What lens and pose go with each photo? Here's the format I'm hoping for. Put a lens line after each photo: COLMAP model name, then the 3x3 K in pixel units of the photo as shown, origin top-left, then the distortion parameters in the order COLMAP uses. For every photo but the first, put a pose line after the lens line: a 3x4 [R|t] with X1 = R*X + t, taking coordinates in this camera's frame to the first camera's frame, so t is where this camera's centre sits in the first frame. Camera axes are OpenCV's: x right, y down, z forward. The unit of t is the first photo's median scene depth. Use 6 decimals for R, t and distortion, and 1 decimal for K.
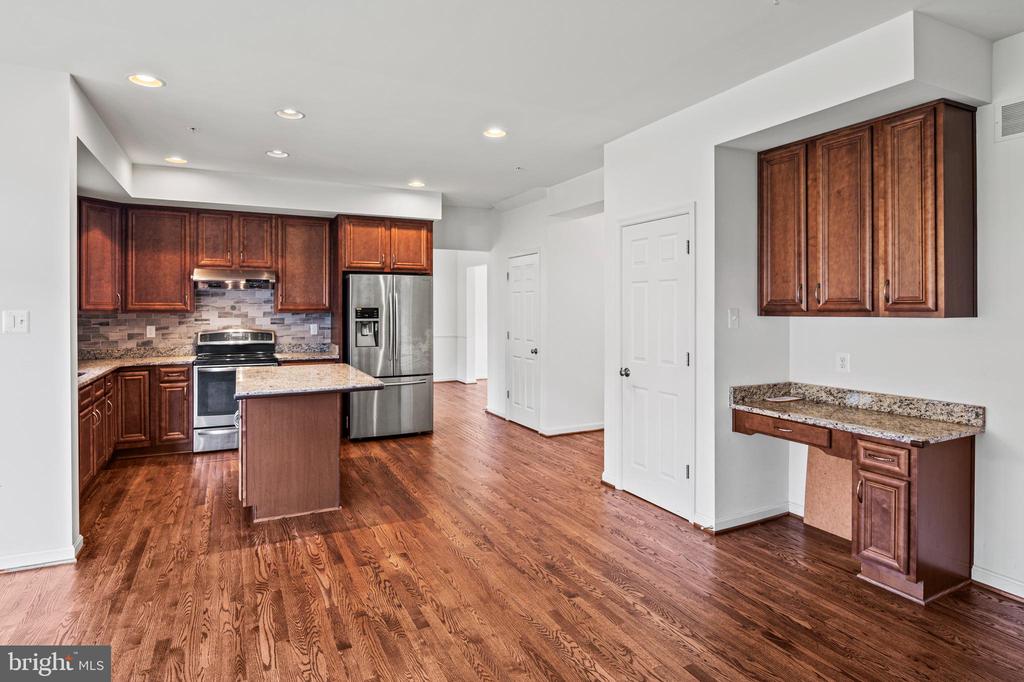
lens RADIAL K [[561.5, 0, 512.4], [0, 561.5, 308.5], [0, 0, 1]] dist [-0.002915, -0.005513]
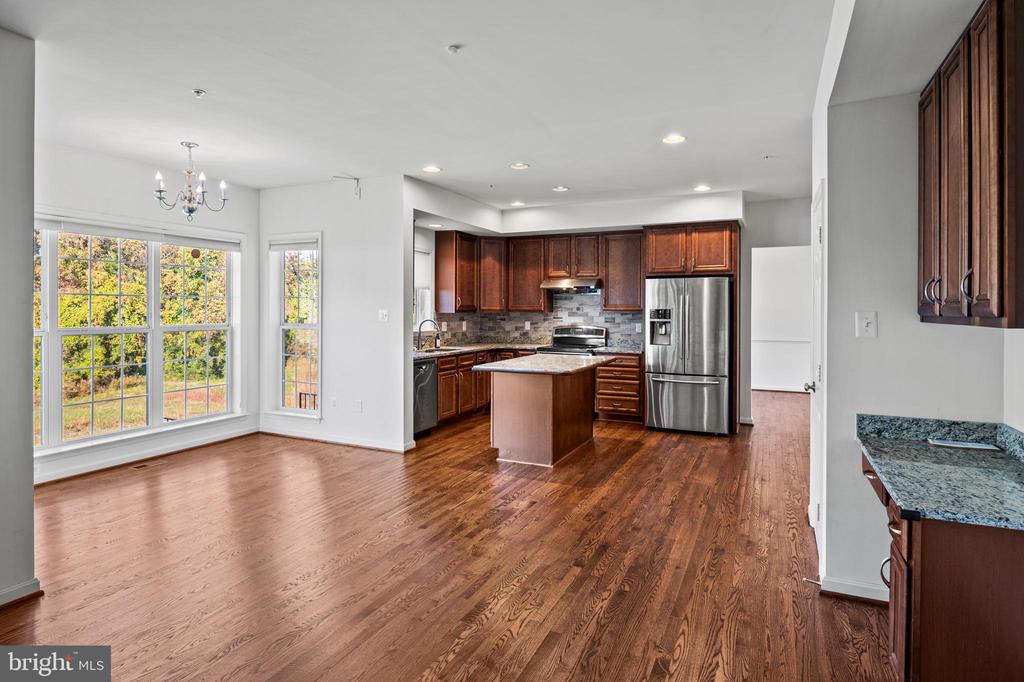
lens RADIAL K [[561.5, 0, 502.7], [0, 561.5, 310.5], [0, 0, 1]] dist [-0.002915, -0.005513]
pose [[0.611375, 0.005526, -0.791321, 0.594551], [-0.004678, 0.999983, 0.003368, -0.001182], [0.791327, 0.001643, 0.611391, 0.125905]]
